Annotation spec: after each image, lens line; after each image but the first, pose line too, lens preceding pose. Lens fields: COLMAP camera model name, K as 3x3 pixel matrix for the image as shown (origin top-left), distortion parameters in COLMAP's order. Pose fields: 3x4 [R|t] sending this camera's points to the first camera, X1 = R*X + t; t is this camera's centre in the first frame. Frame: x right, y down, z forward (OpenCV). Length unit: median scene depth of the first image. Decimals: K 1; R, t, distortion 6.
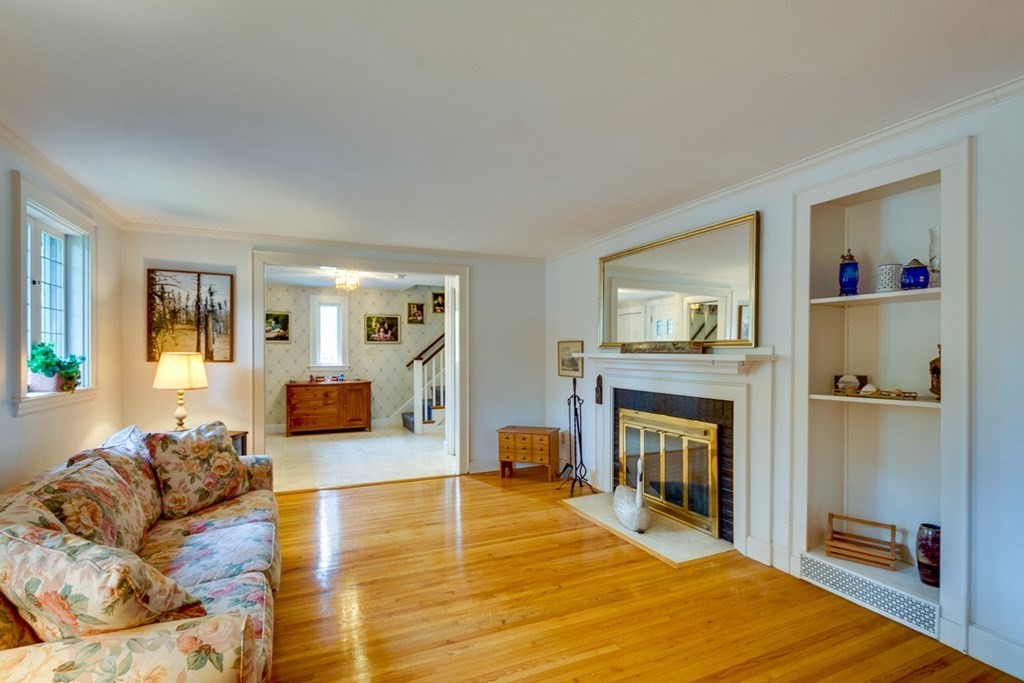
lens RADIAL K [[492.4, 0, 513.9], [0, 492.4, 348.1], [0, 0, 1]] dist [0.001266, -0.000016]
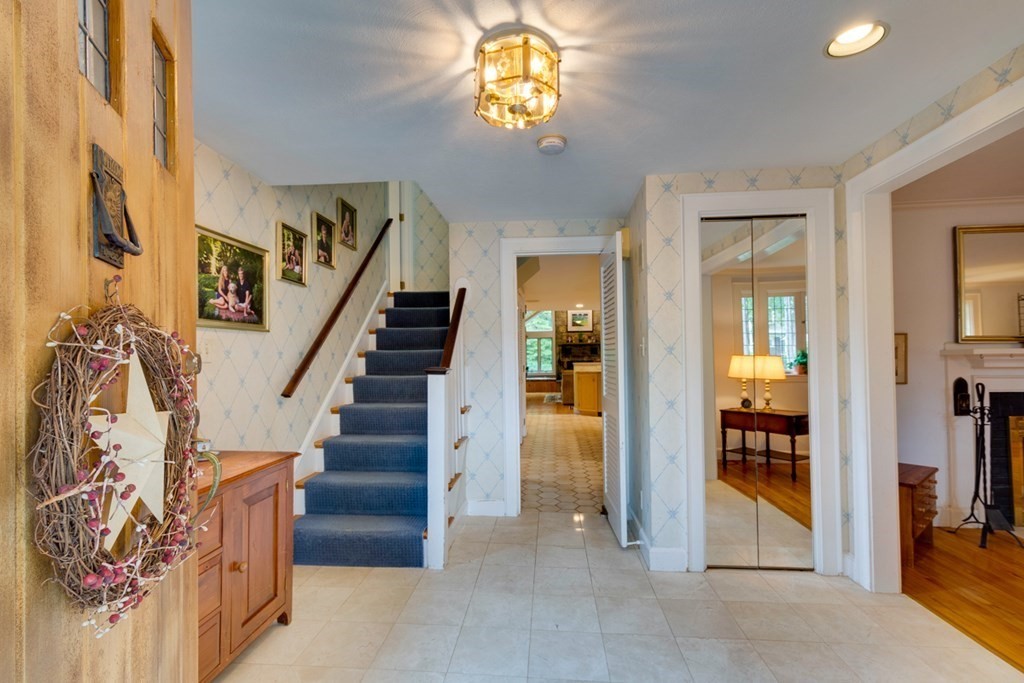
lens RADIAL K [[457.5, 0, 540.3], [0, 457.5, 354.5], [0, 0, 1]] dist [0.011370, -0.000440]
pose [[0.472983, 0.001151, 0.881071, -0.830286], [0.007690, 0.999956, -0.005435, 0.018747], [-0.881038, 0.009347, 0.472954, 1.313237]]
